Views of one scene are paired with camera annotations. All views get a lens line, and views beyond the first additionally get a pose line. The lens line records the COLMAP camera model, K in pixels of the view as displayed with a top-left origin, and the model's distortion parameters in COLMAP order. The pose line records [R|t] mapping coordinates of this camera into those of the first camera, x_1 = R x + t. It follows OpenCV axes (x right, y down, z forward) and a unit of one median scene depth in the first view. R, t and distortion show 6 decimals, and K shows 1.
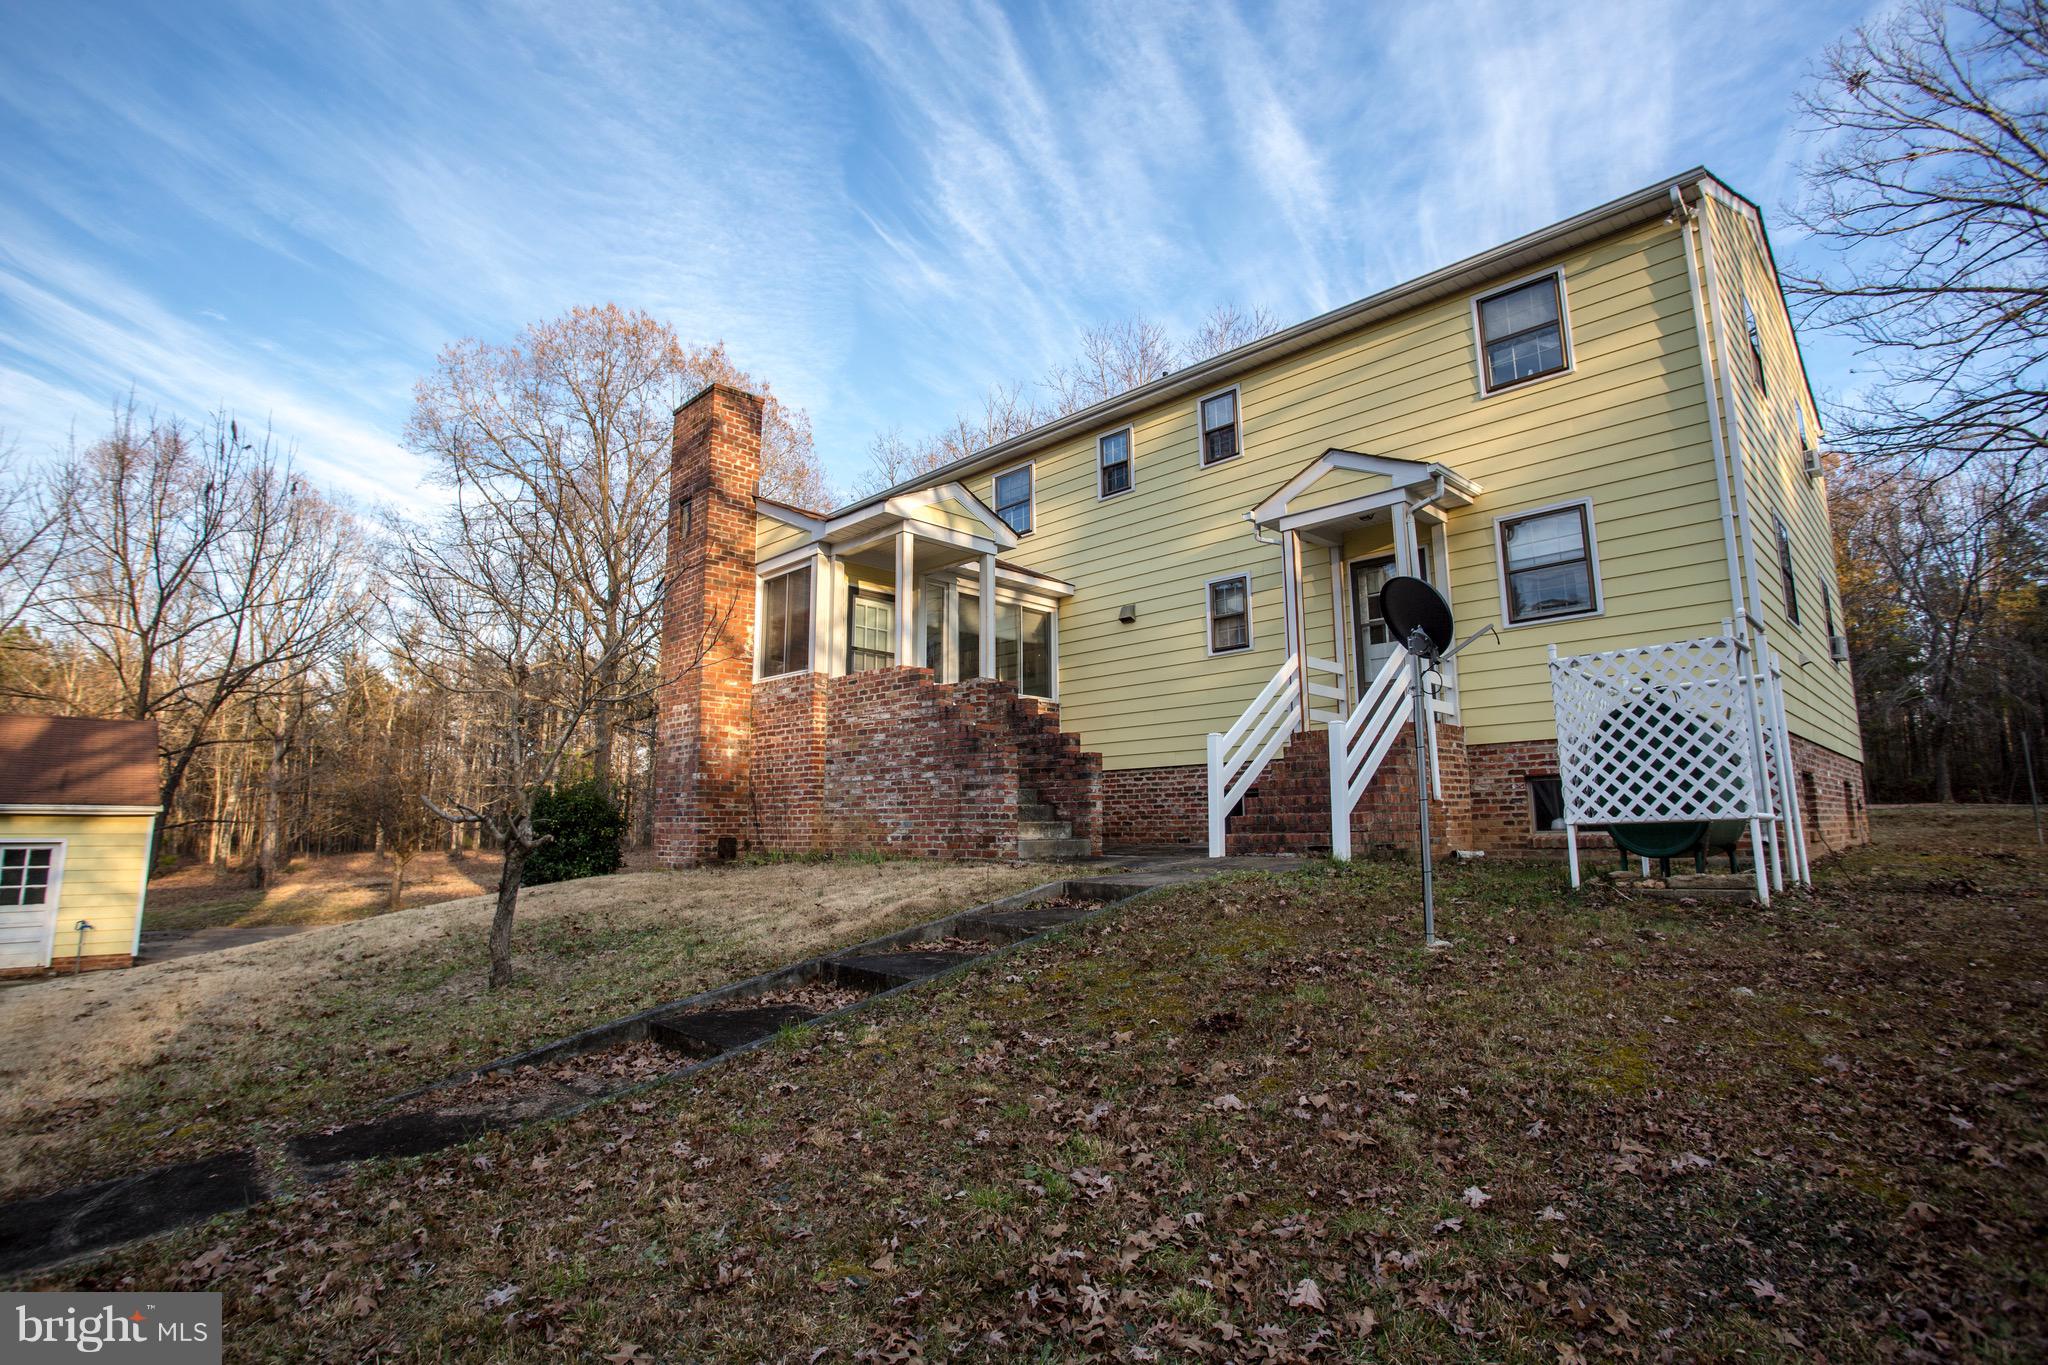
lens RADIAL K [[967.0, 0, 1009.4], [0, 967.0, 670.1], [0, 0, 1]] dist [-0.011122, 0.001105]
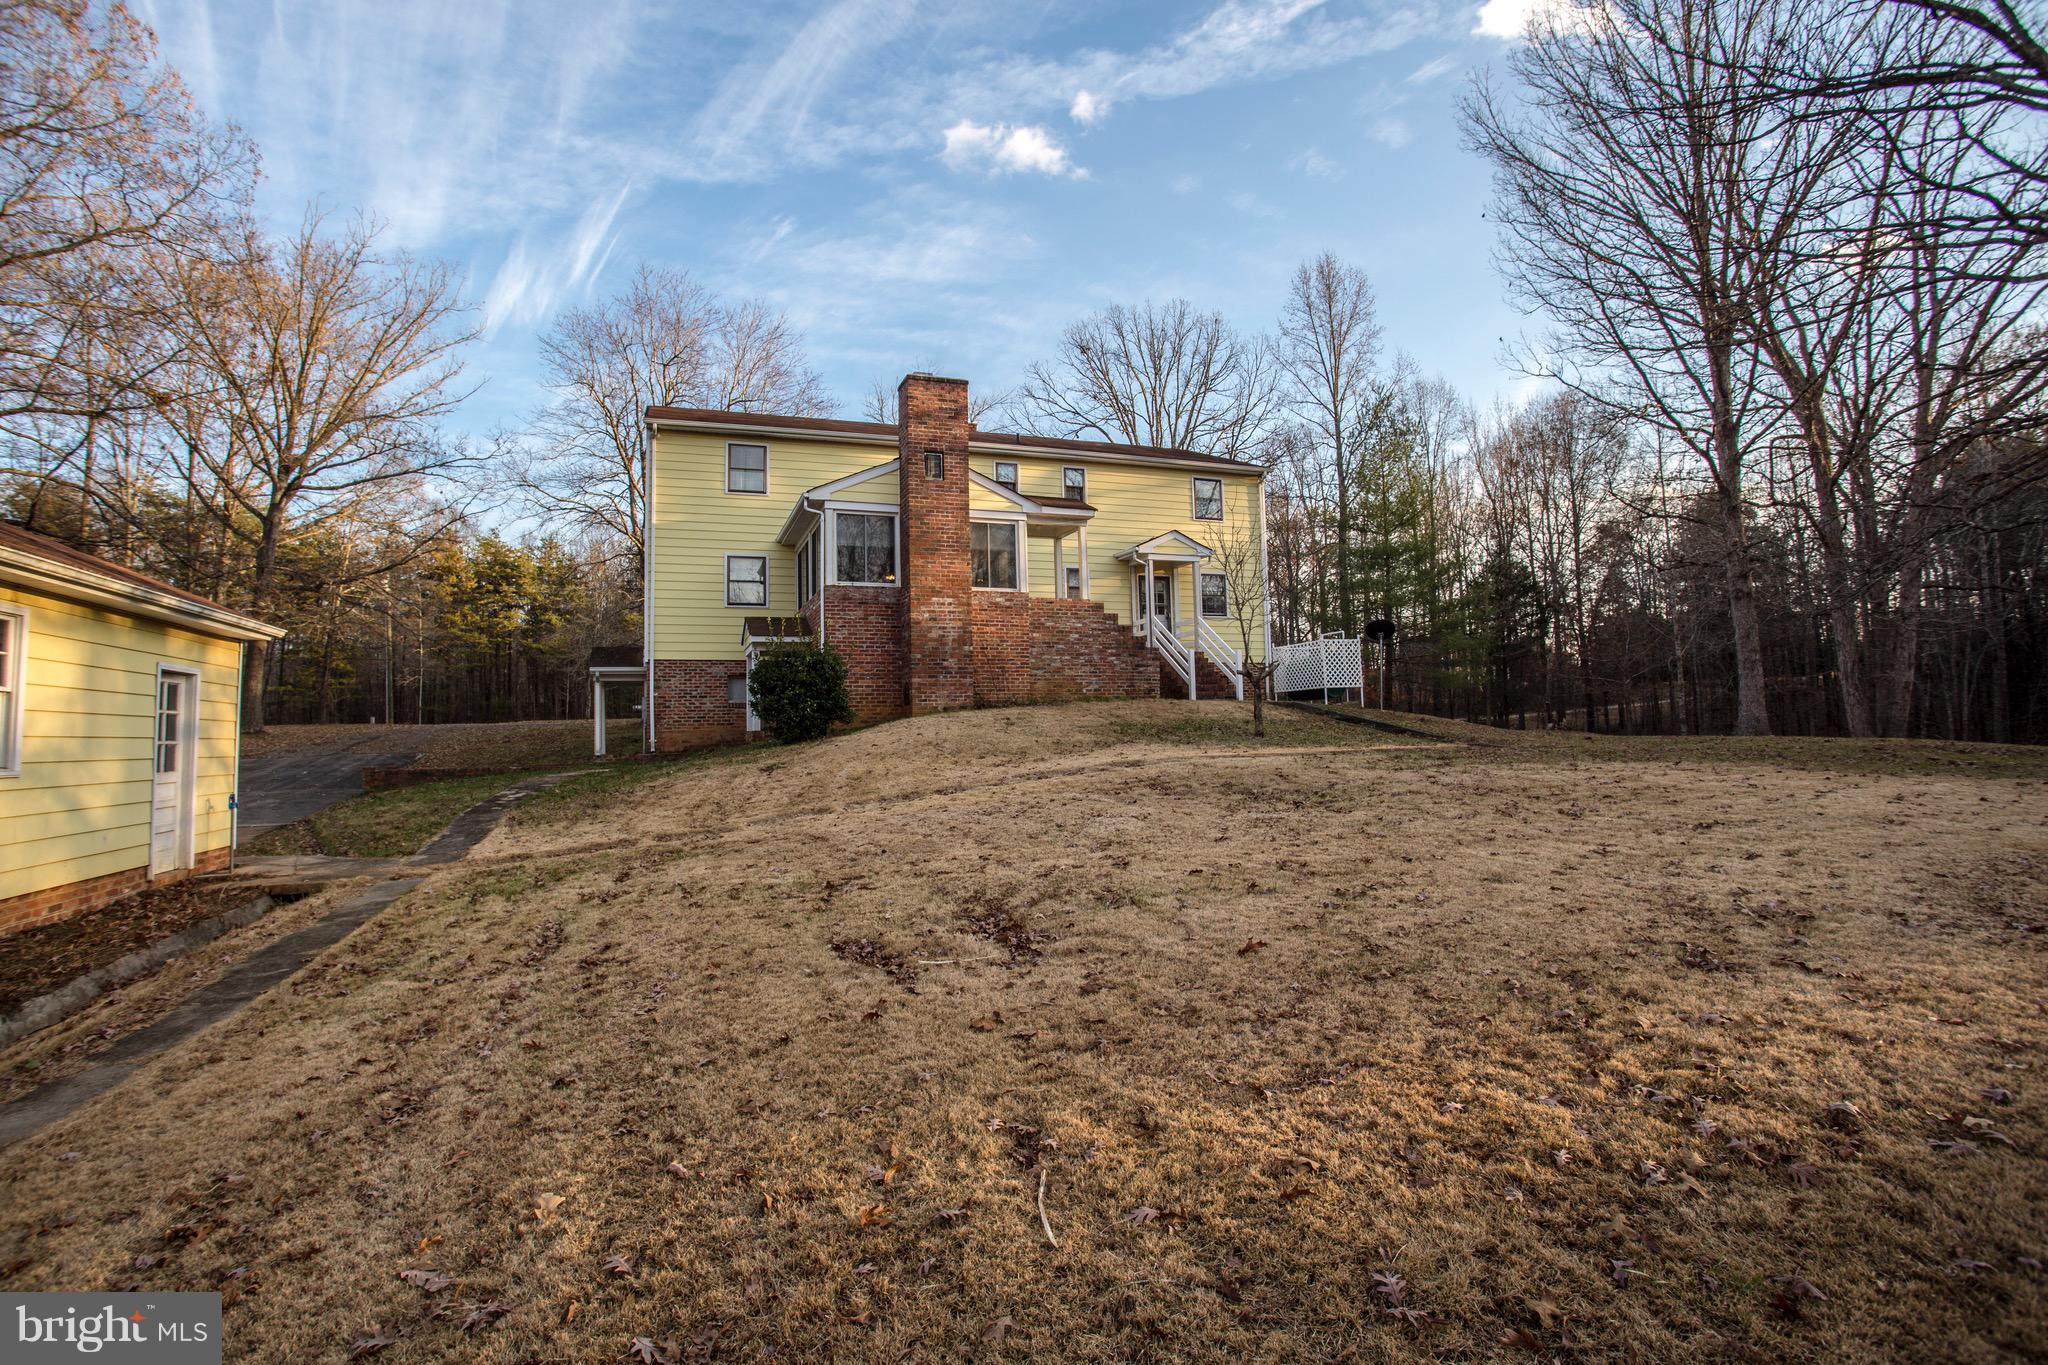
lens RADIAL K [[969.8, 0, 1022.0], [0, 969.8, 680.3], [0, 0, 1]] dist [-0.068180, 0.028103]
pose [[0.405310, 0.043219, 0.913157, -1.597758], [-0.125587, 0.992044, 0.008790, 0.127845], [-0.905512, -0.118243, 0.407513, 0.283346]]
